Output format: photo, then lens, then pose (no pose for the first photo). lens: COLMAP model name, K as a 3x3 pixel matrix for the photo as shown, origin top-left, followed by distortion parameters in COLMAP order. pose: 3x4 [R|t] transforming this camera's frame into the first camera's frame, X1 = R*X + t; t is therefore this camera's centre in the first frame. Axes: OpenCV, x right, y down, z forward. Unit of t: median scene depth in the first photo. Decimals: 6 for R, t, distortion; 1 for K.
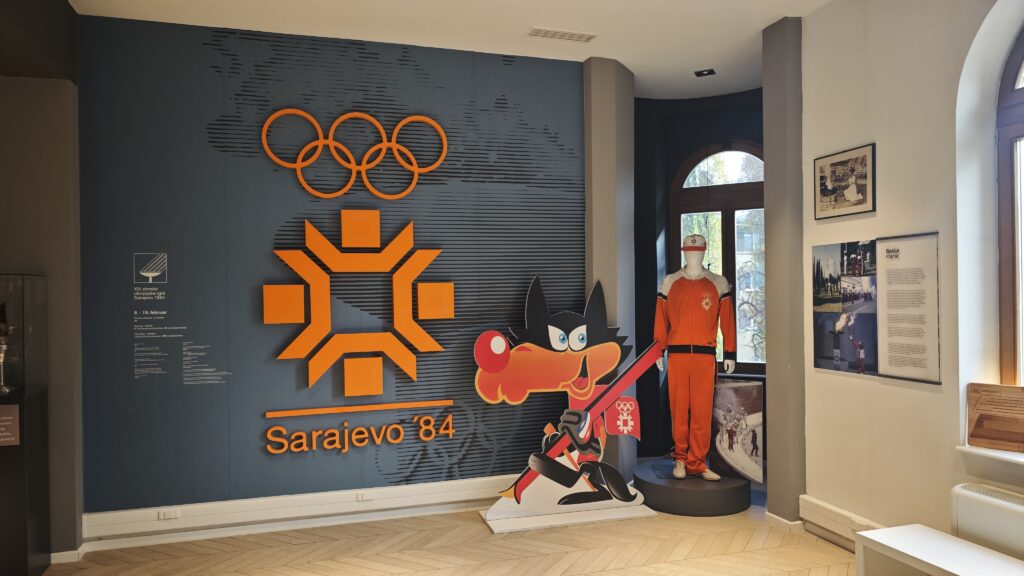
lens RADIAL K [[696.3, 0, 515.9], [0, 696.3, 298.4], [0, 0, 1]] dist [0.010247, -0.003815]
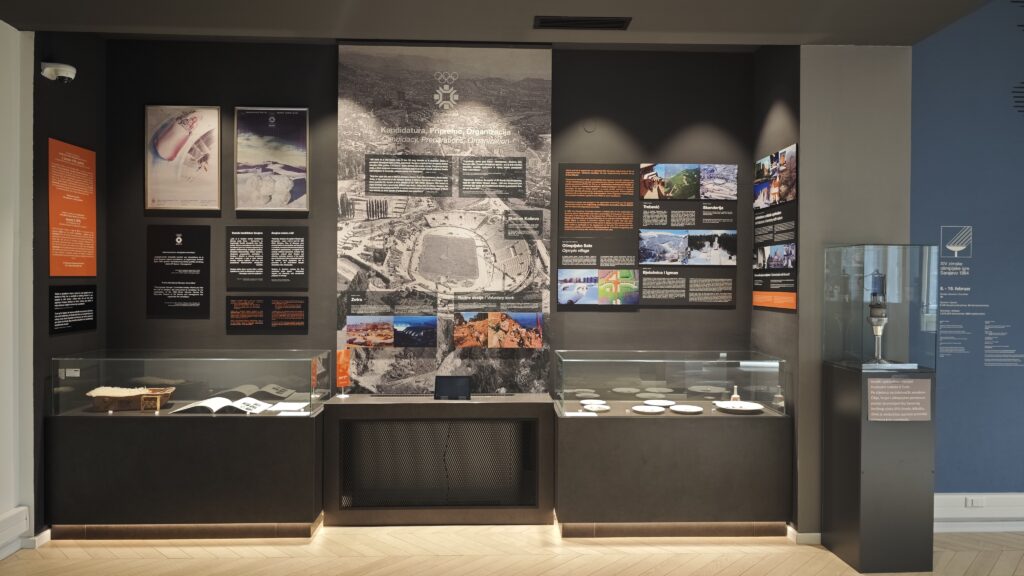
lens RADIAL K [[696.3, 0, 511.6], [0, 696.3, 294.9], [0, 0, 1]] dist [0.010247, -0.003815]
pose [[0.970897, 0.025144, -0.238174, -0.884253], [-0.021620, 0.999615, 0.017398, 0.025409], [0.238520, -0.011742, 0.971067, -0.068751]]
